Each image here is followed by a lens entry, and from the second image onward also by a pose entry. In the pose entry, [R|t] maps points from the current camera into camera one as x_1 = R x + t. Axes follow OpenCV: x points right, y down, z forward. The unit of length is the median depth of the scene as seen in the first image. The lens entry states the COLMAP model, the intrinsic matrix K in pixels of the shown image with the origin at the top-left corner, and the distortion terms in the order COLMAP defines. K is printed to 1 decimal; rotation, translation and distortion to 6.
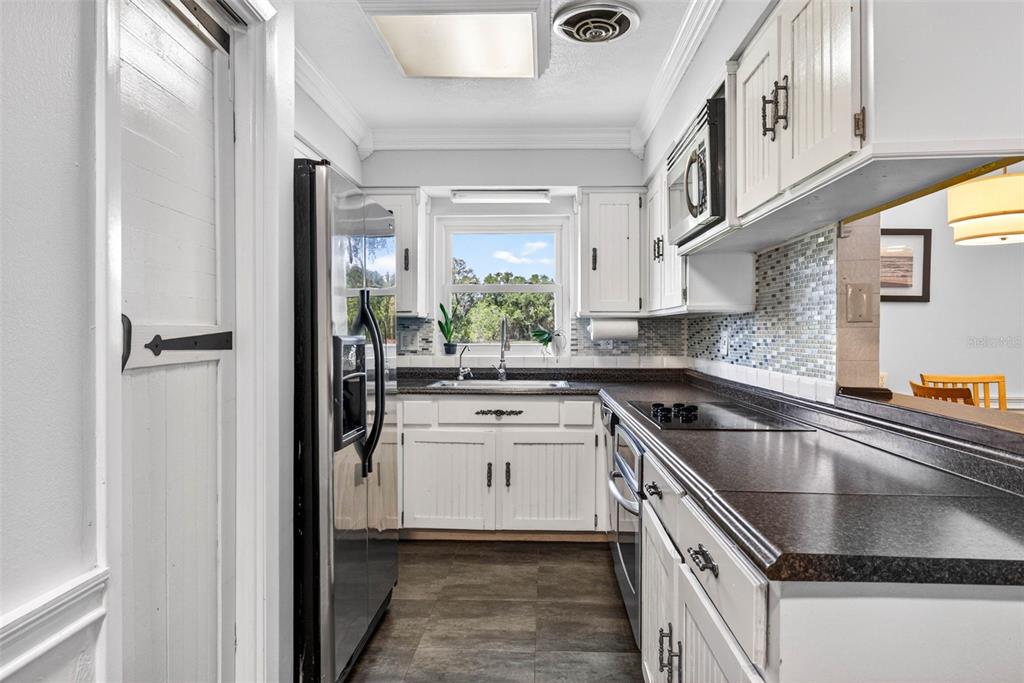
lens RADIAL K [[653.6, 0, 511.2], [0, 653.6, 326.1], [0, 0, 1]] dist [0.005159, 0.002114]
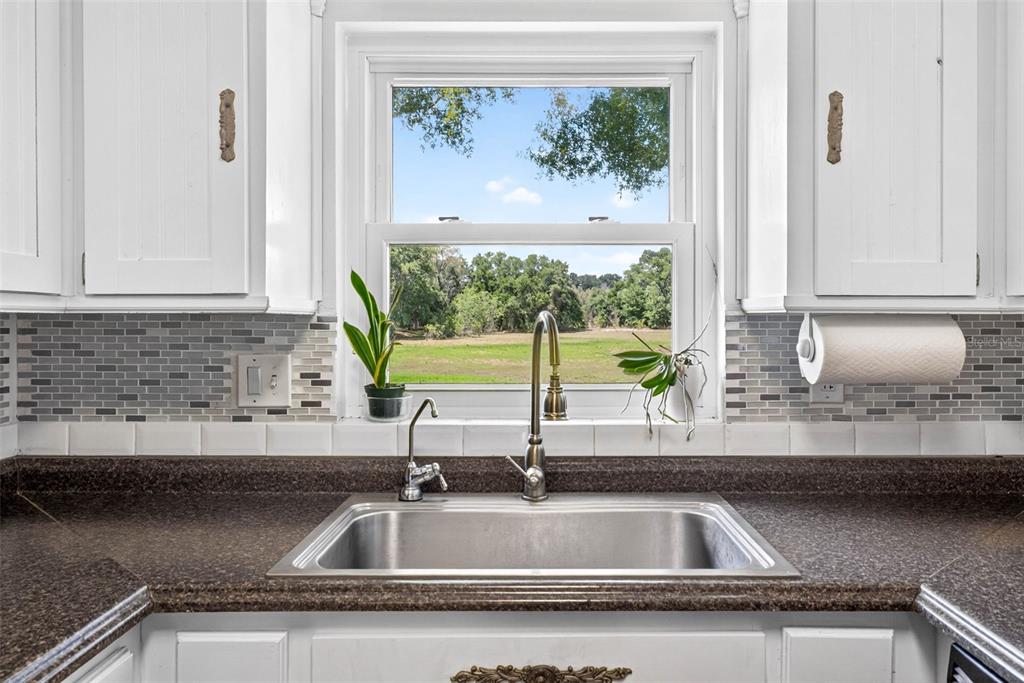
lens RADIAL K [[765.4, 0, 547.0], [0, 765.4, 323.5], [0, 0, 1]] dist [0.005810, 0.004045]
pose [[0.998435, -0.001309, 0.055907, -0.029566], [0.000708, 0.999942, 0.010769, -0.012353], [-0.055918, -0.010712, 0.998378, 0.612048]]
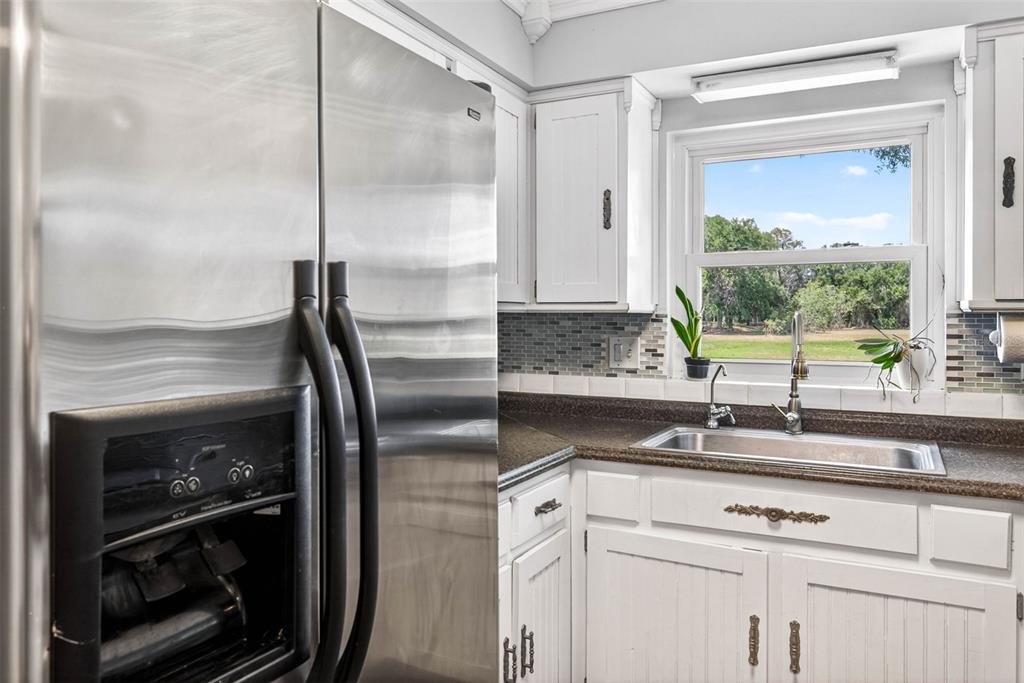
lens RADIAL K [[747.1, 0, 511.6], [0, 747.1, 316.5], [0, 0, 1]] dist [0.007992, 0.001971]
pose [[0.909390, 0.000354, -0.415945, 0.030113], [0.002815, 0.999971, 0.007006, -0.014762], [0.415936, -0.007542, 0.909363, 0.373791]]
